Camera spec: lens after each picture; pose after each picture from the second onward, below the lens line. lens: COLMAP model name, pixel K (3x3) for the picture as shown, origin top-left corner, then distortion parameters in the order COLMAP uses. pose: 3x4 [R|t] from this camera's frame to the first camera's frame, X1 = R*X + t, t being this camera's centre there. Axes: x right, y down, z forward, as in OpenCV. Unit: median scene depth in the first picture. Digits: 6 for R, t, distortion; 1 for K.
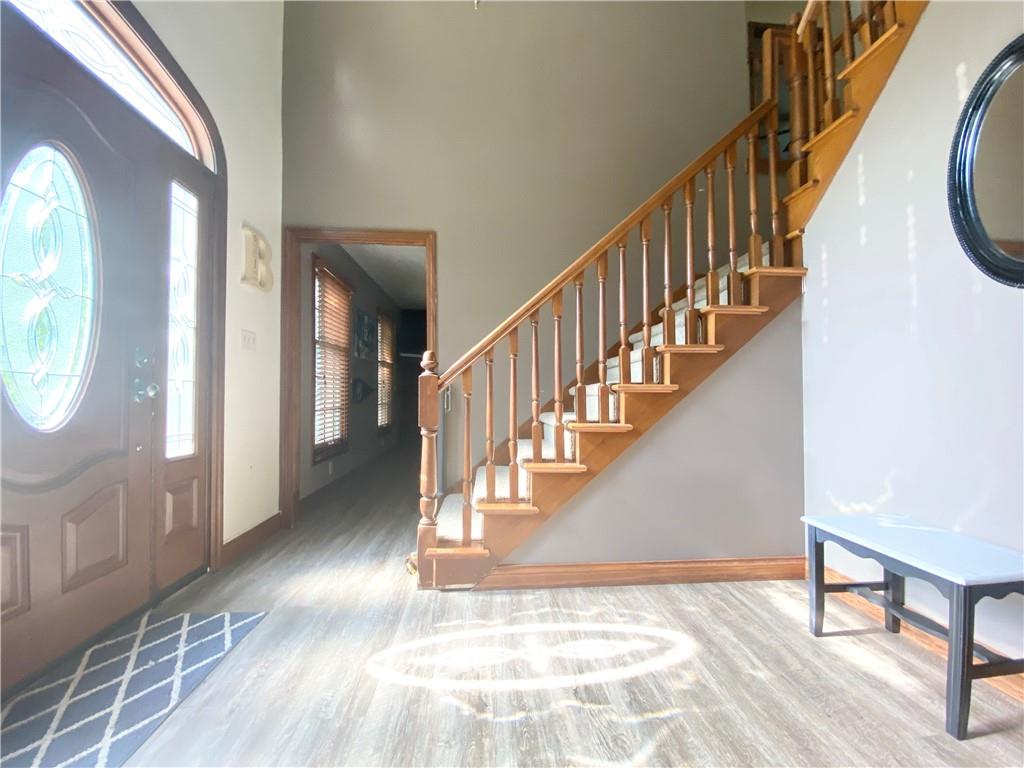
lens RADIAL K [[418.7, 0, 510.4], [0, 418.7, 386.1], [0, 0, 1]] dist [0.027871, -0.025761]
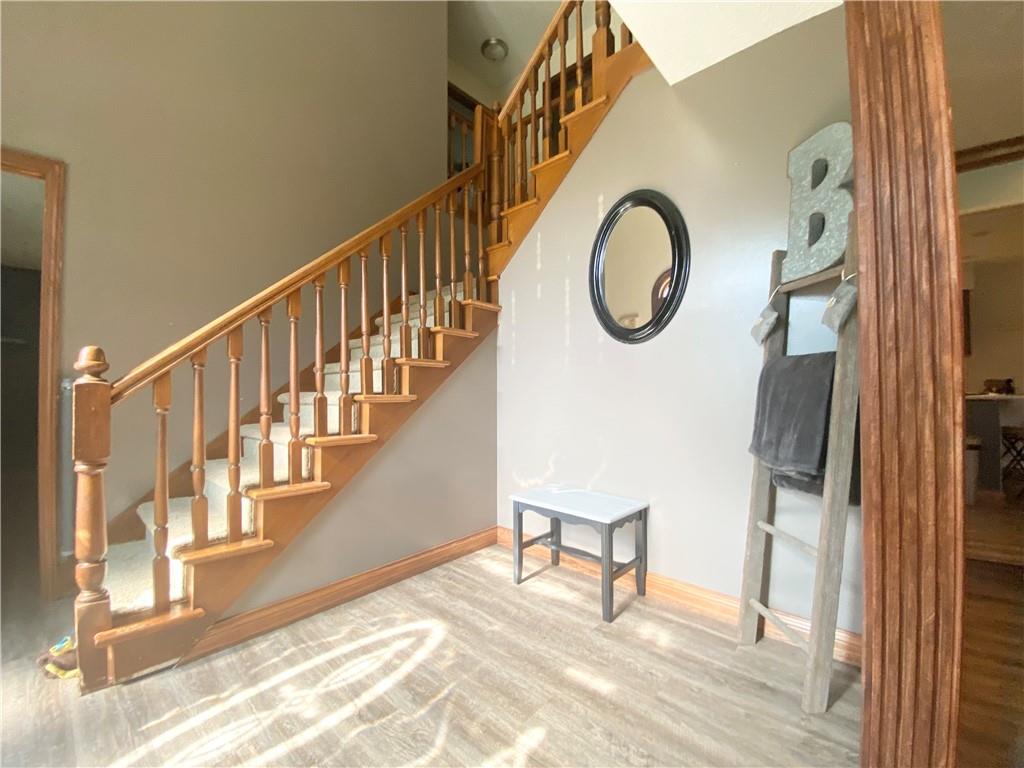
lens RADIAL K [[418.7, 0, 510.4], [0, 418.7, 386.1], [0, 0, 1]] dist [0.027871, -0.025761]
pose [[0.718989, 0.011674, 0.694923, -0.188189], [-0.015571, 0.999879, -0.000687, -0.031414], [-0.694847, -0.010326, 0.719084, 0.040541]]
